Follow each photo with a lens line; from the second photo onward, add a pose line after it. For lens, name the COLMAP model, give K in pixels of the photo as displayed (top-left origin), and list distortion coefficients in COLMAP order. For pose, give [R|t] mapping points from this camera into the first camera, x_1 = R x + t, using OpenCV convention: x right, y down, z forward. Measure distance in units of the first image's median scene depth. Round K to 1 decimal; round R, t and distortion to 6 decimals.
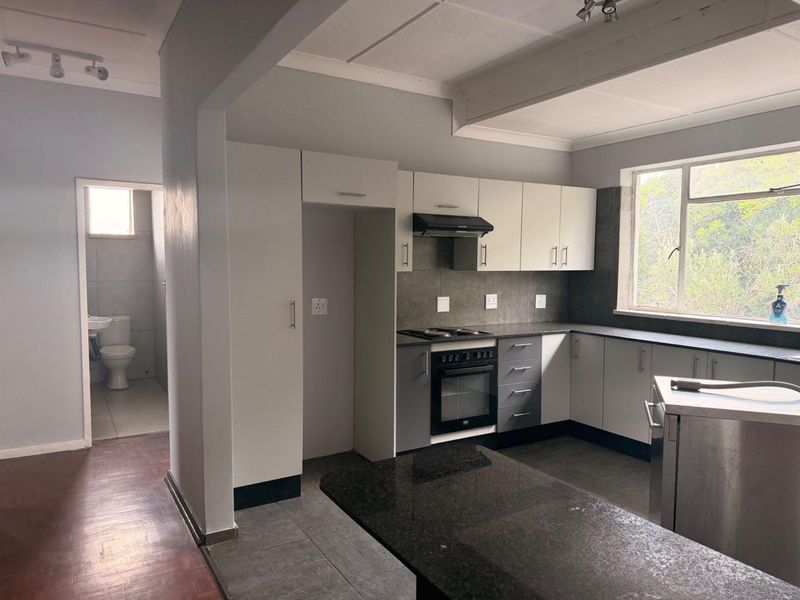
lens RADIAL K [[570.5, 0, 400.0], [0, 570.5, 300.0], [0, 0, 1]] dist [0.057852, -0.072923]
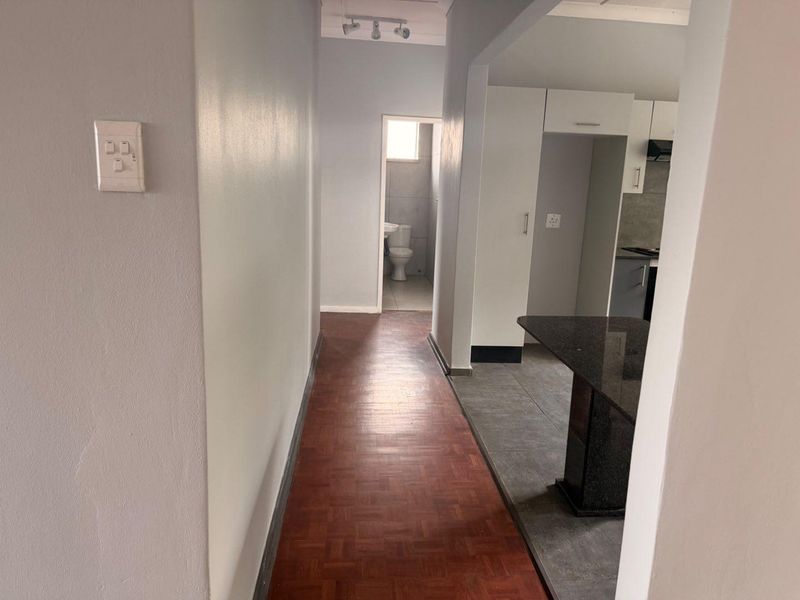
lens RADIAL K [[560.8, 0, 400.0], [0, 560.8, 300.0], [0, 0, 1]] dist [0.057296, -0.000847]
pose [[0.897348, 0.116952, -0.425546, 0.096018], [-0.062482, 0.988202, 0.139829, 0.030874], [0.436879, -0.098886, 0.894069, -0.226366]]
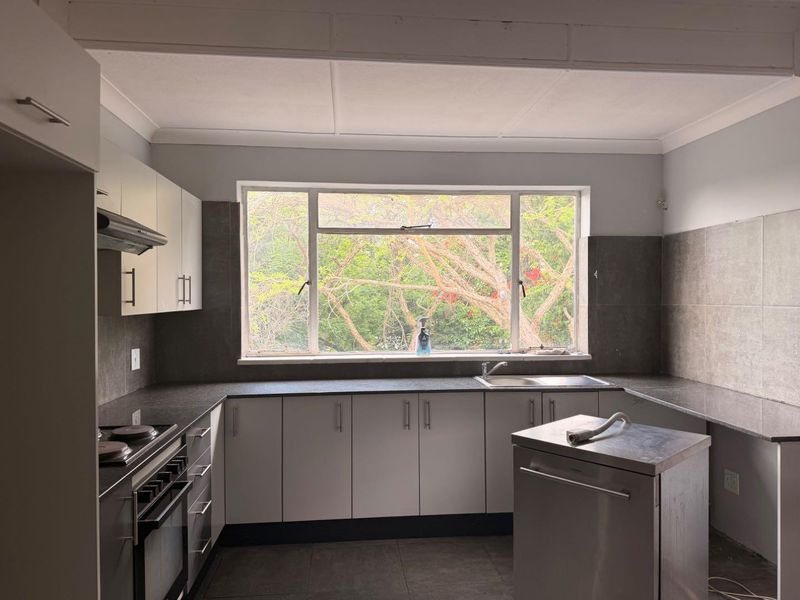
lens RADIAL K [[560.8, 0, 400.0], [0, 560.8, 300.0], [0, 0, 1]] dist [0.057296, -0.000847]
pose [[0.425592, -0.010308, 0.904857, -0.268503], [0.068308, 0.997448, -0.020766, -0.039050], [-0.902333, 0.070647, 0.425210, 0.571402]]
